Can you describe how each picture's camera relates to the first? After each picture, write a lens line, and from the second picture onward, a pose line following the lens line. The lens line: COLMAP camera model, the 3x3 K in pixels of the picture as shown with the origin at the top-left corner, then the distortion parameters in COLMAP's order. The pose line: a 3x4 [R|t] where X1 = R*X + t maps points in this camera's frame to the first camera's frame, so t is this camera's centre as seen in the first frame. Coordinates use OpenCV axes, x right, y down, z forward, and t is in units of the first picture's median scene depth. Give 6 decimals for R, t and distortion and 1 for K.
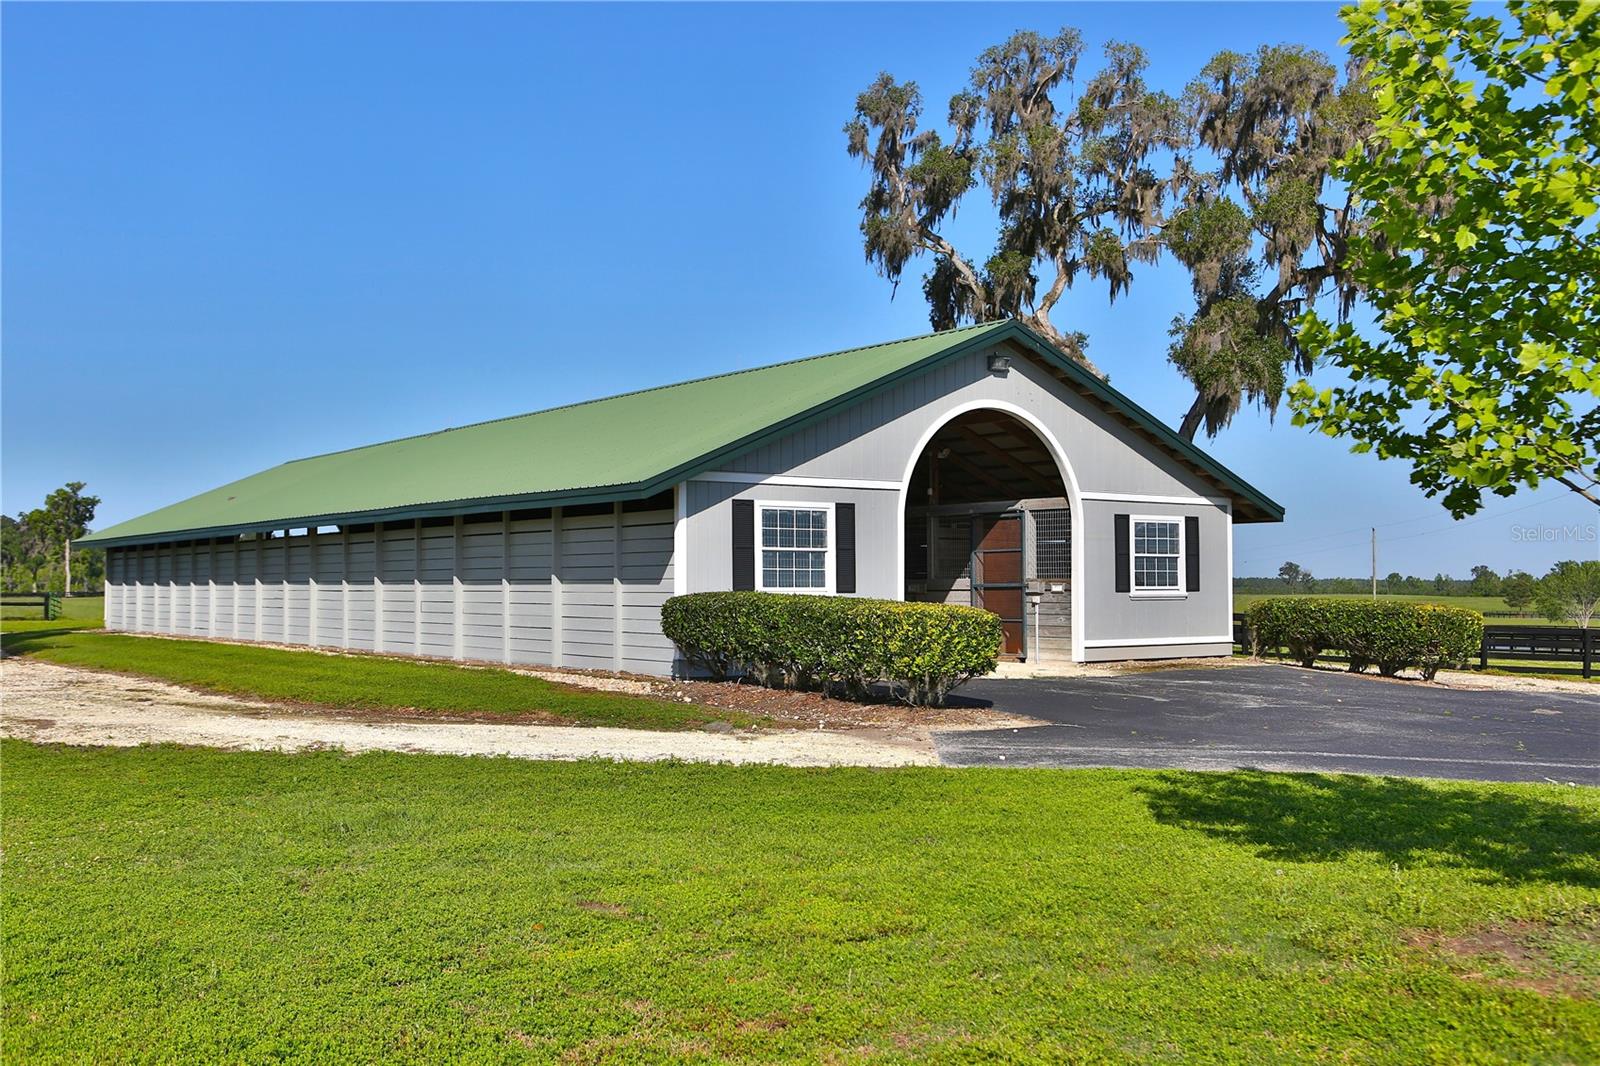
lens RADIAL K [[1589.8, 0, 803.6], [0, 1589.8, 536.6], [0, 0, 1]] dist [-0.045657, 0.000000]
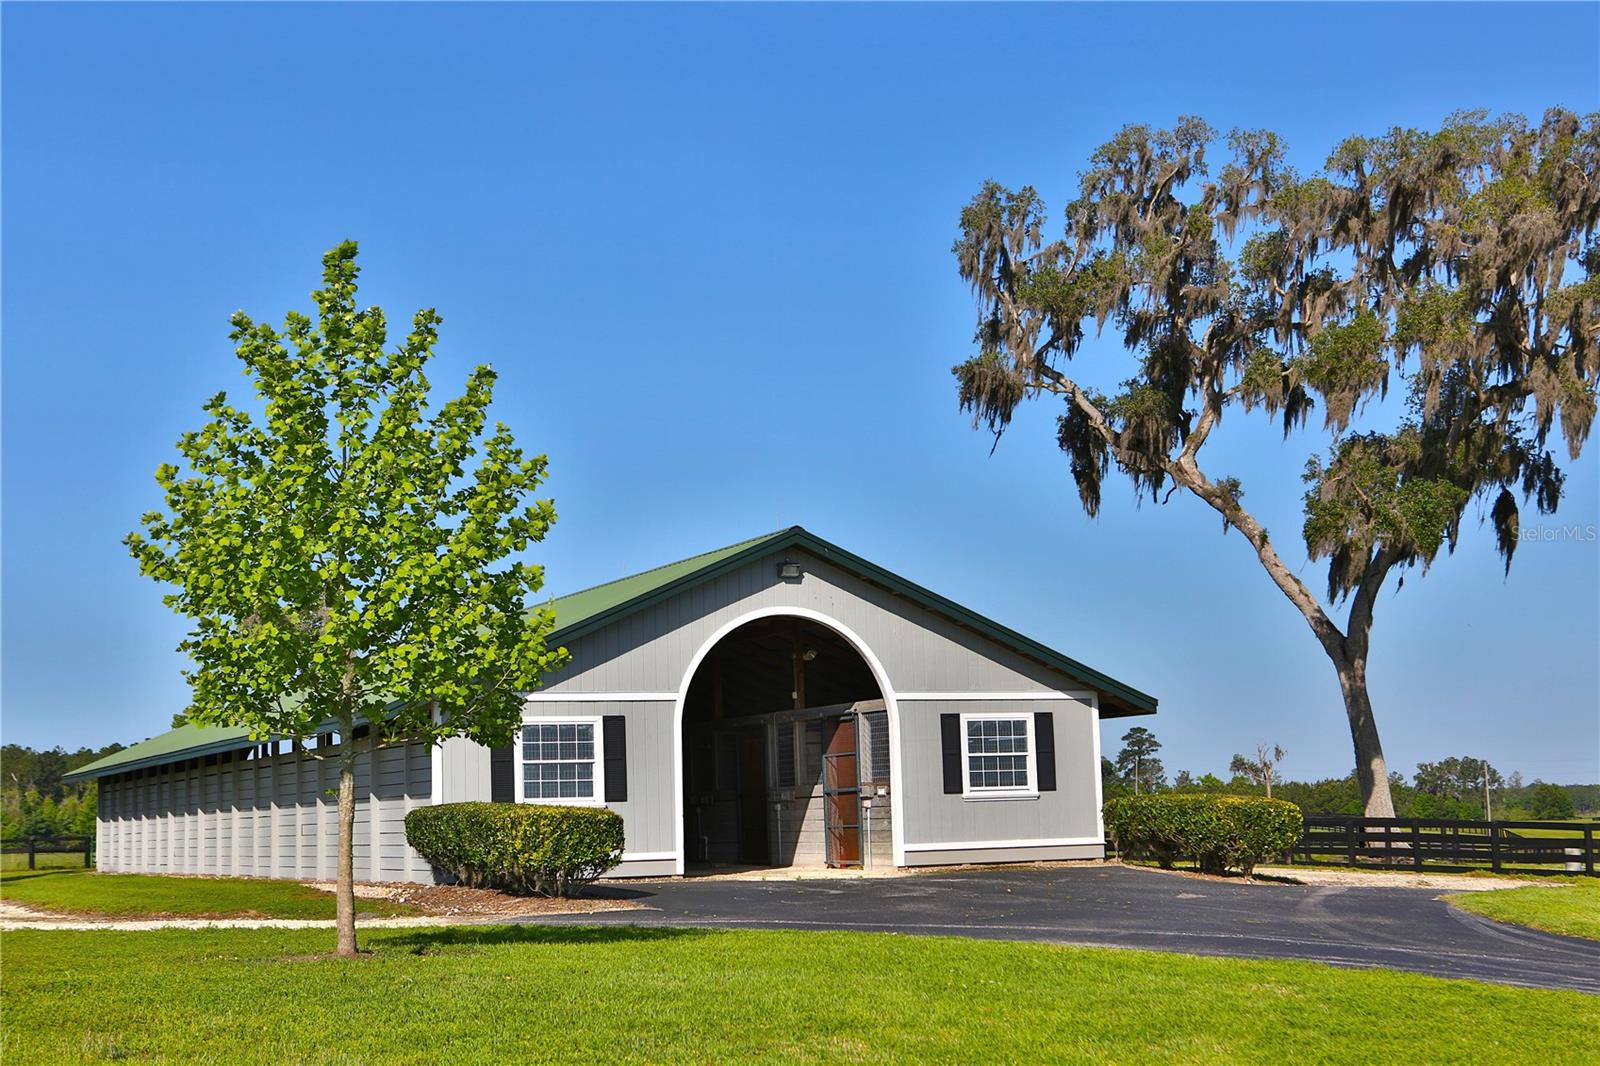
lens RADIAL K [[2261.6, 0, 797.1], [0, 2261.6, 537.2], [0, 0, 1]] dist [-0.018599, 0.000000]
pose [[0.980662, -0.051295, -0.188869, 0.209713], [0.034188, 0.995103, -0.092747, 0.002059], [0.192702, 0.084497, 0.977613, -0.215463]]
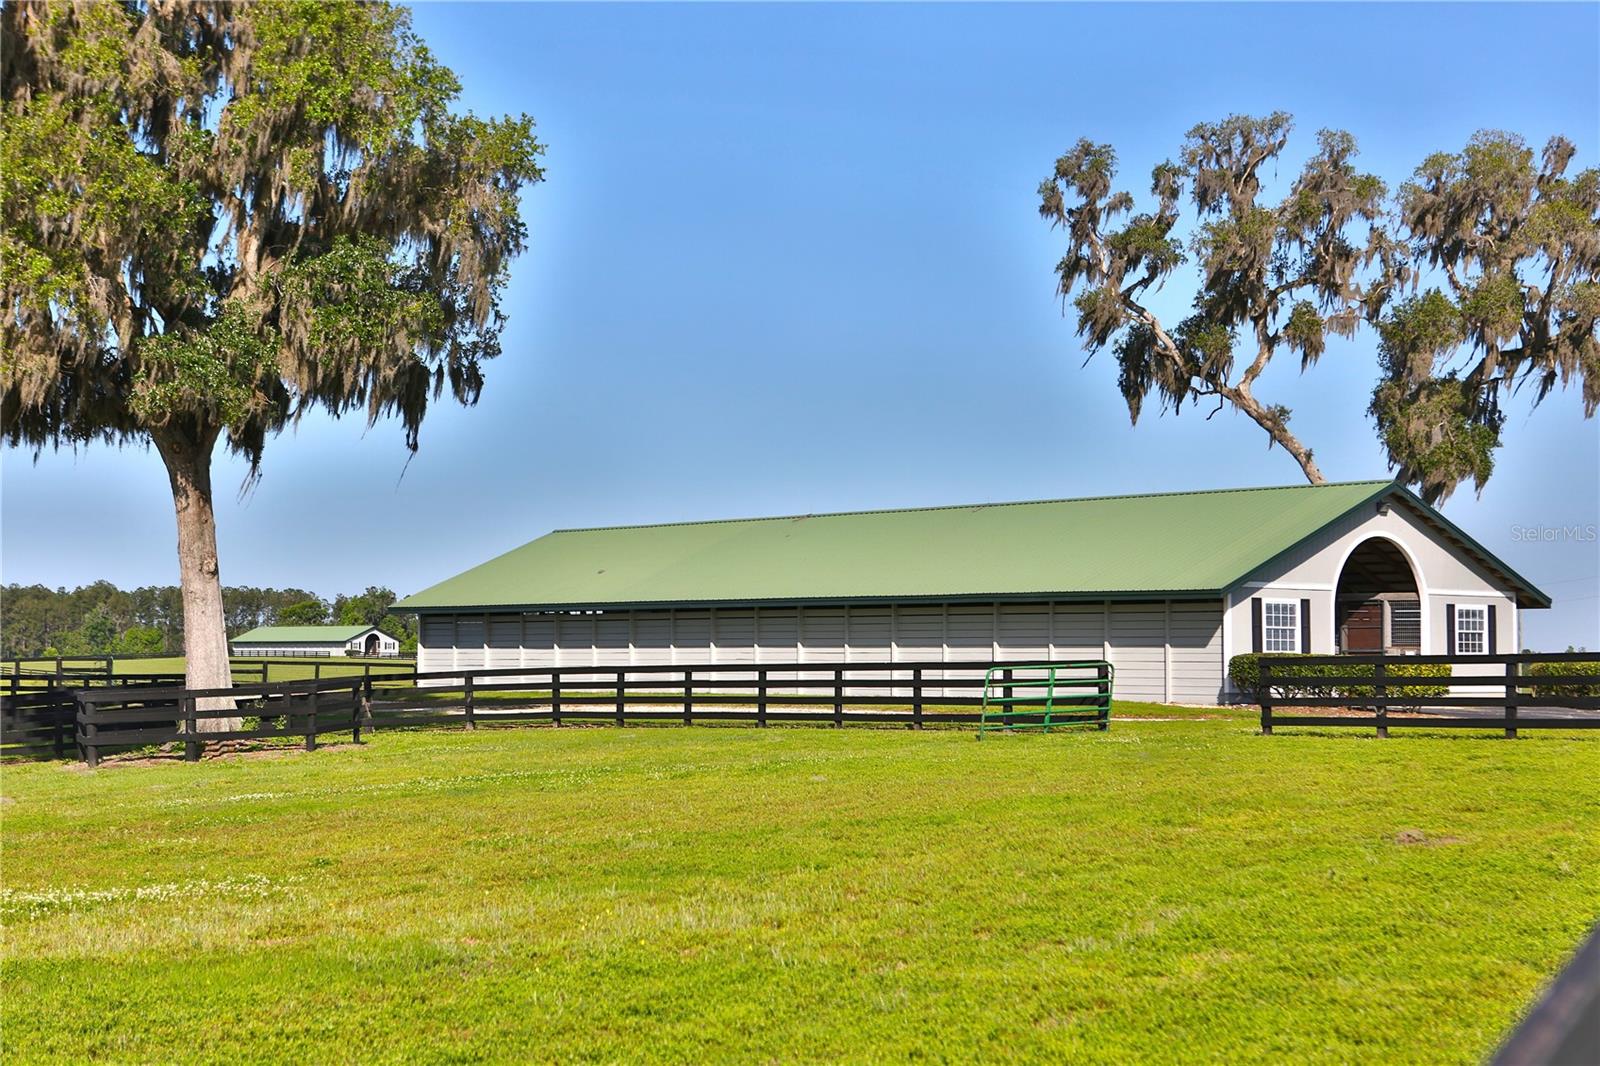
lens RADIAL K [[2607.7, 0, 802.2], [0, 2607.7, 532.9], [0, 0, 1]] dist [0.070747, 0.000000]
pose [[0.994860, 0.010121, 0.100758, -0.364265], [-0.008376, 0.999808, -0.017726, -0.017738], [-0.100918, 0.016791, 0.994753, -0.772513]]
